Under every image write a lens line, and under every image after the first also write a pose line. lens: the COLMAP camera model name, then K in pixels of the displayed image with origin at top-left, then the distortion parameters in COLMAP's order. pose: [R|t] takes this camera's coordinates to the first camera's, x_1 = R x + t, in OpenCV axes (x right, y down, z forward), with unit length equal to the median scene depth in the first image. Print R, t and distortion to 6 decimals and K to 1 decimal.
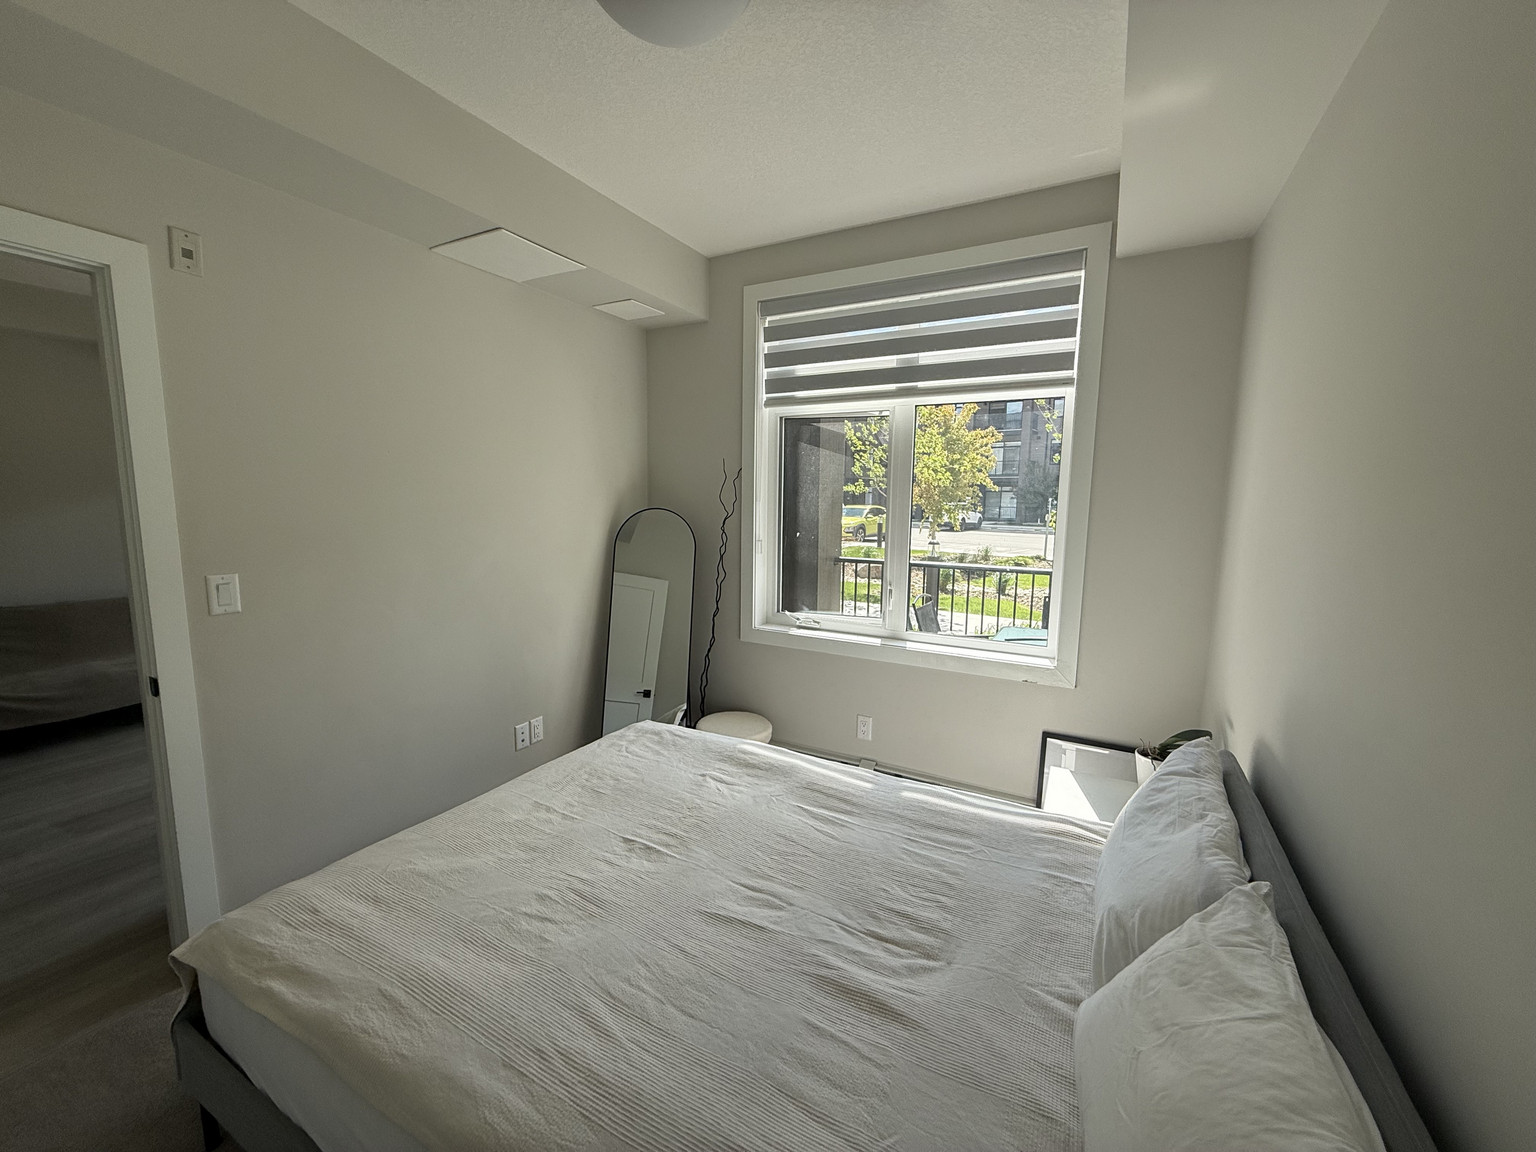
lens RADIAL K [[610.4, 0, 766.7], [0, 610.4, 576.2], [0, 0, 1]] dist [-0.000440, -0.000144]
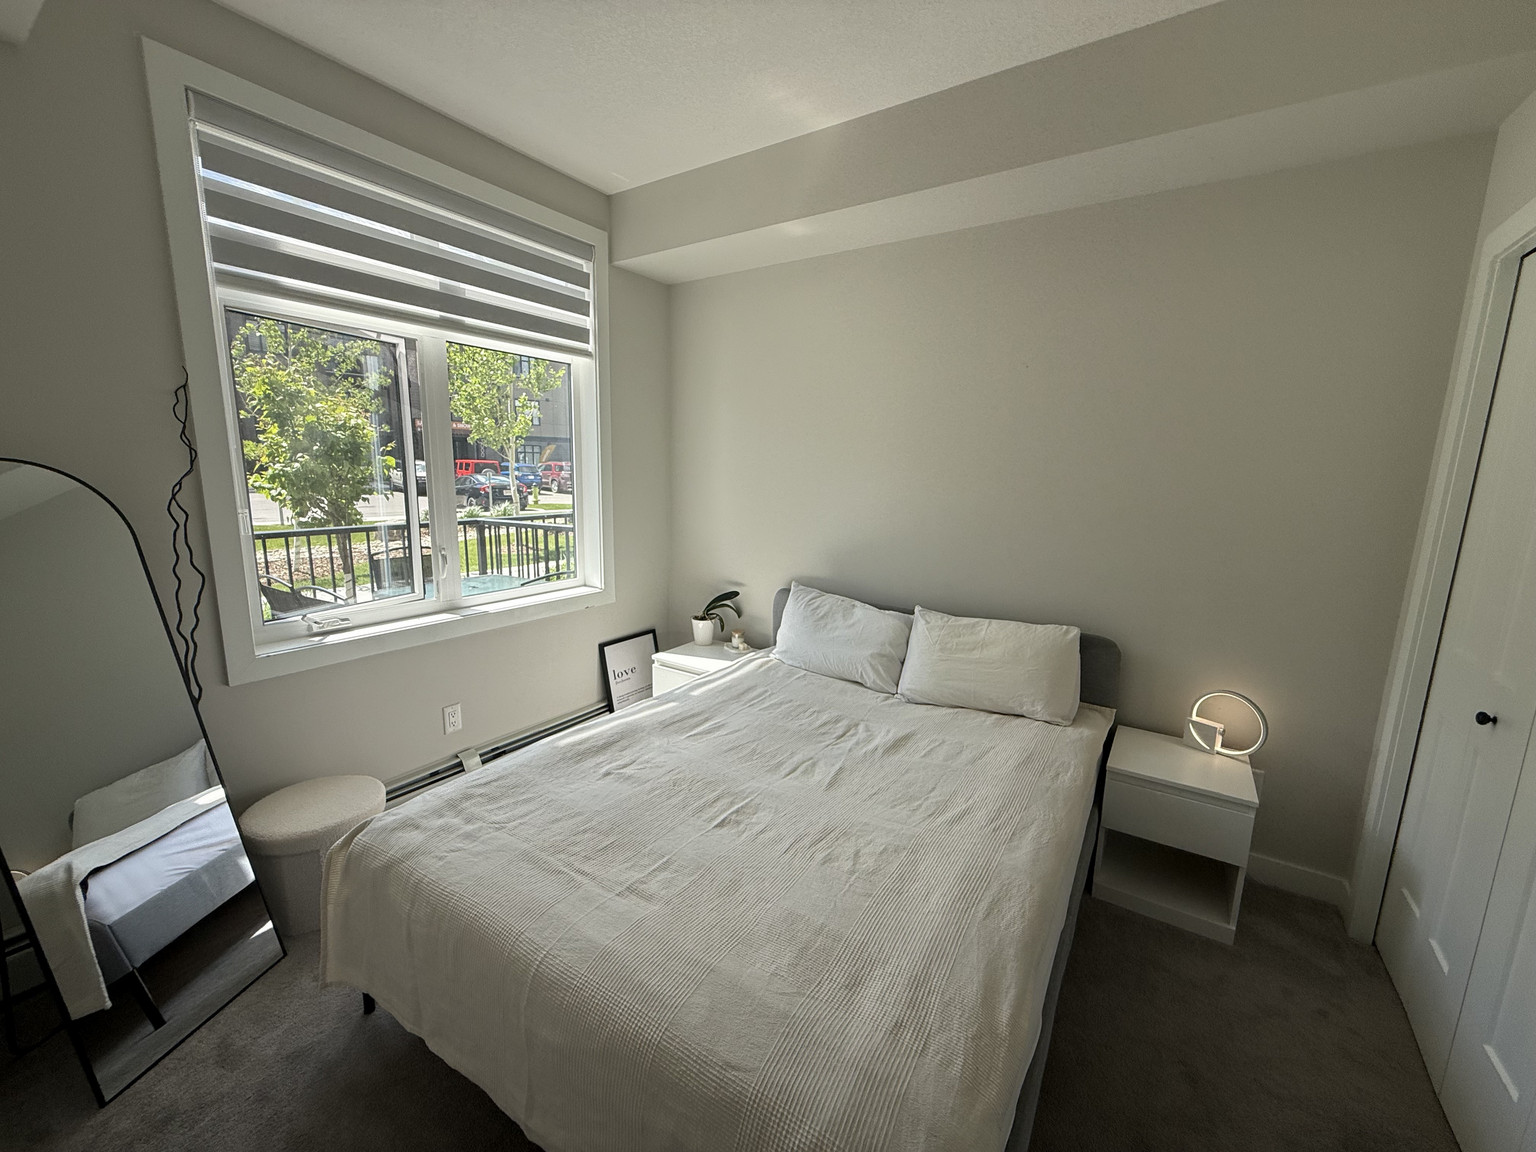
lens RADIAL K [[610.4, 0, 766.7], [0, 610.4, 576.2], [0, 0, 1]] dist [-0.000440, -0.000144]
pose [[0.092357, -0.186232, 0.978155, -0.900591], [0.105727, 0.978635, 0.176340, -0.077592], [-0.990097, 0.087132, 0.110073, 0.678612]]
